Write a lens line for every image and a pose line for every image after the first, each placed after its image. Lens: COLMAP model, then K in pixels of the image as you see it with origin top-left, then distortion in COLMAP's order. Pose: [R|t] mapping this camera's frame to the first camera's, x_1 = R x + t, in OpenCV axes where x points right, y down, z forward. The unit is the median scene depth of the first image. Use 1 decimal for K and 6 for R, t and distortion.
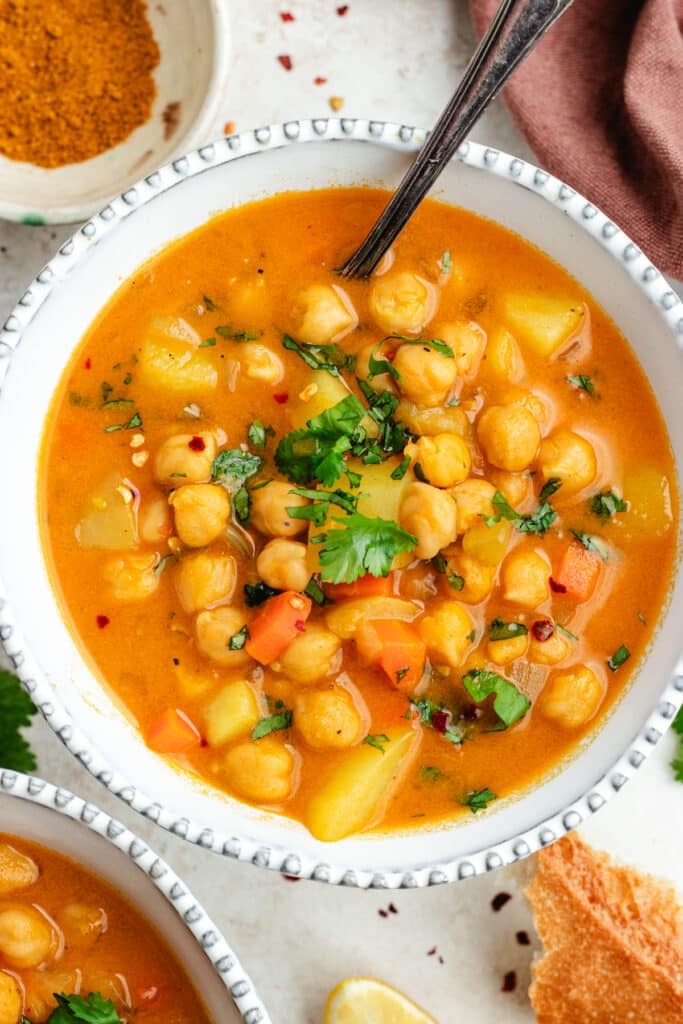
lens RADIAL K [[2424.6, 0, 342.2], [0, 2424.6, 465.9], [0, 0, 1]] dist [-0.147855, -0.064762]
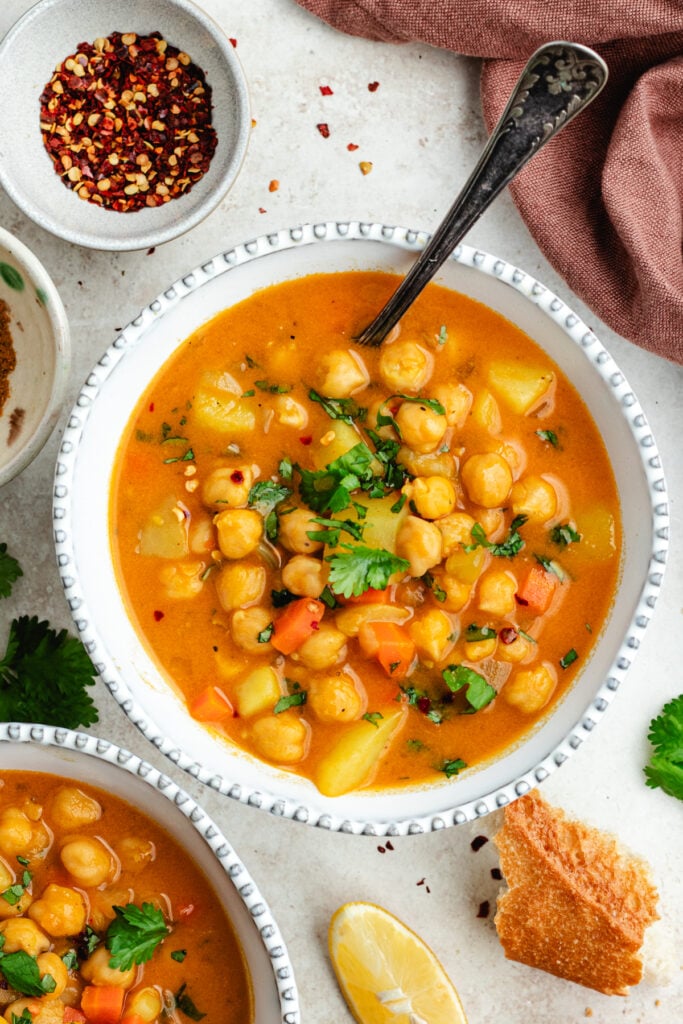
lens RADIAL K [[2904.9, 0, 341.5], [0, 2904.9, 512.0], [0, 0, 1]] dist [-0.142390, 0.241497]
pose [[0.999064, 0.033450, -0.027412, 0.035634], [-0.031070, 0.996058, 0.083087, -0.117853], [0.030084, -0.082157, 0.996165, -0.495263]]
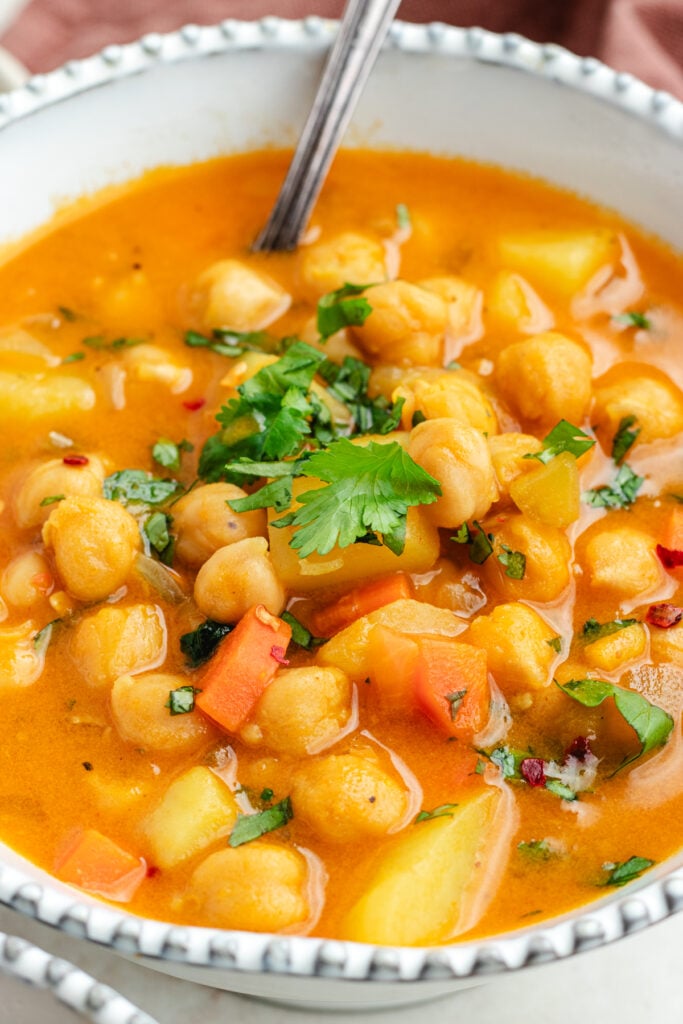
lens RADIAL K [[2904.9, 0, 341.5], [0, 2904.9, 512.0], [0, 0, 1]] dist [-0.142390, 0.241497]
pose [[0.984448, -0.151878, 0.088286, -0.060893], [0.175656, 0.843913, -0.506908, 0.409014], [0.002483, 0.514533, 0.857467, 0.345726]]
